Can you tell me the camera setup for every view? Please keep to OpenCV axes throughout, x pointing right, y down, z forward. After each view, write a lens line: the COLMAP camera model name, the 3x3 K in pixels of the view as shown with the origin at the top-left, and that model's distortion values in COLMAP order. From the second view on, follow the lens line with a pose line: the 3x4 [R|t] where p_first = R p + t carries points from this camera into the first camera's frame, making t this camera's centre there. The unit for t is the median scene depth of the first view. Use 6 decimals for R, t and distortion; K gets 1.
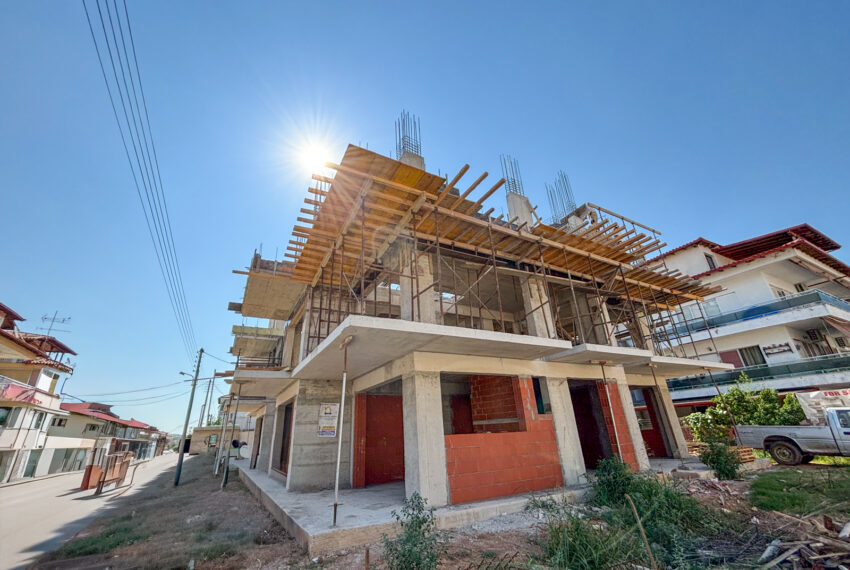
lens RADIAL K [[346.8, 0, 424.9], [0, 346.8, 284.3], [0, 0, 1]] dist [-0.001347, 0.000503]
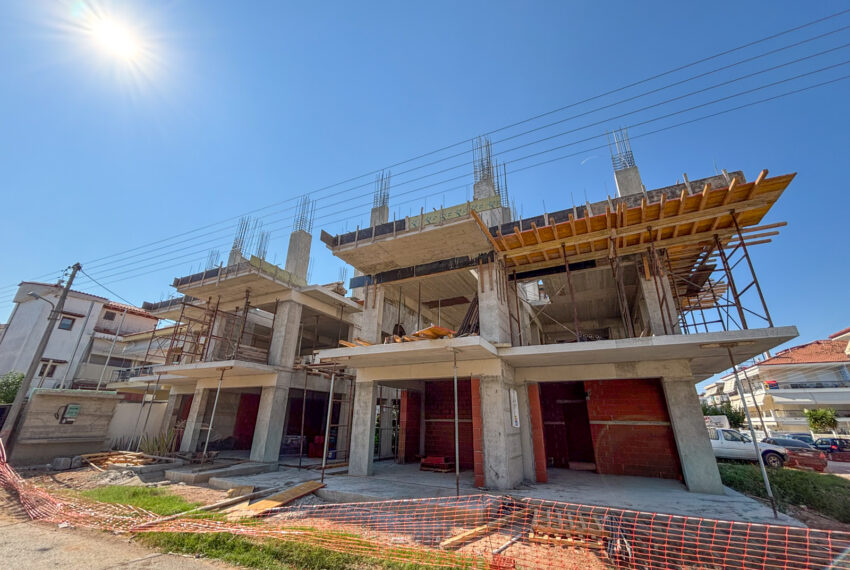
lens RADIAL K [[346.8, 0, 424.5], [0, 346.8, 285.2], [0, 0, 1]] dist [-0.001347, 0.000503]
pose [[0.819185, 0.267278, 0.507443, -0.950049], [-0.276773, 0.959159, -0.058399, 0.190276], [-0.502327, -0.092607, 0.859704, 0.353196]]
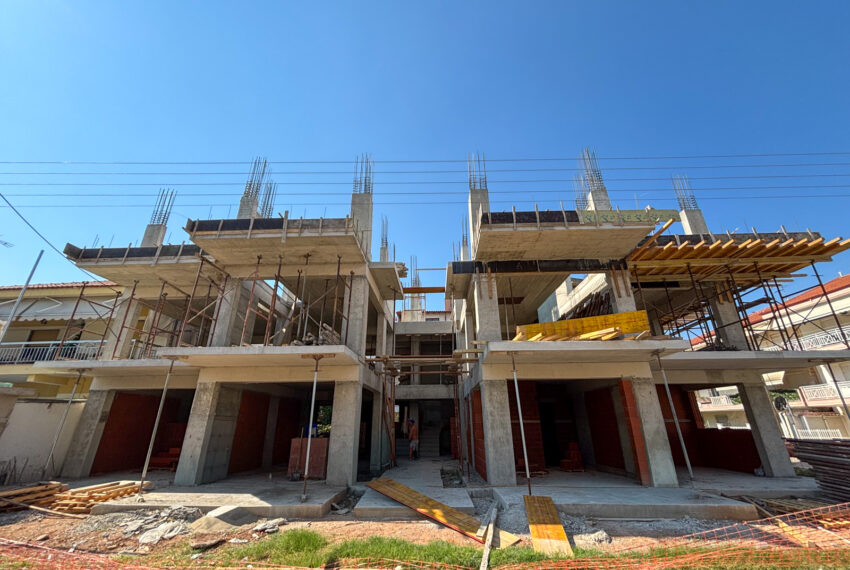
lens RADIAL K [[346.8, 0, 426.9], [0, 346.8, 285.1], [0, 0, 1]] dist [-0.001347, 0.000503]
pose [[0.513773, 0.365551, 0.776150, -1.364293], [-0.358574, 0.913370, -0.192820, 0.448214], [-0.779398, -0.179242, 0.600342, 0.893938]]
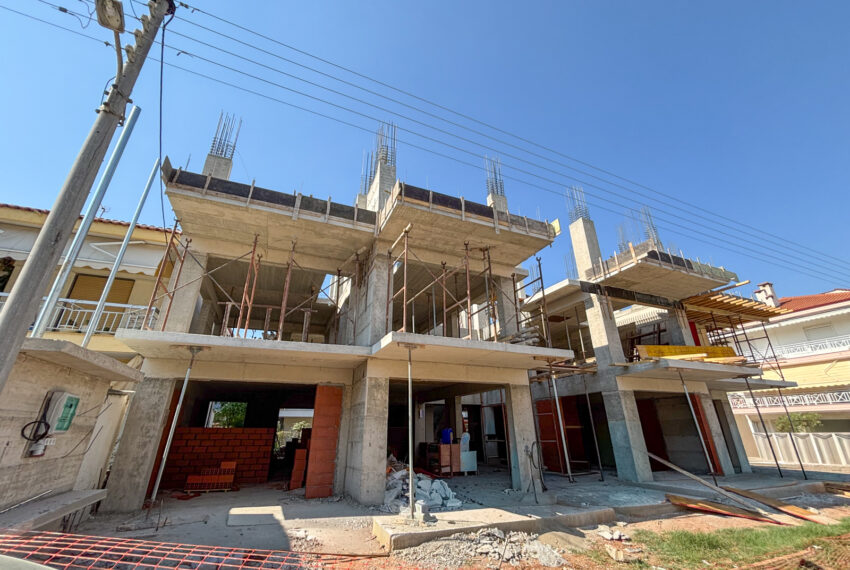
lens RADIAL K [[346.8, 0, 428.2], [0, 346.8, 283.9], [0, 0, 1]] dist [-0.001347, 0.000503]
pose [[0.099837, 0.436648, 0.894075, -1.599600], [-0.391504, 0.843323, -0.368145, 0.765365], [-0.914744, -0.313280, 0.255145, 1.593719]]
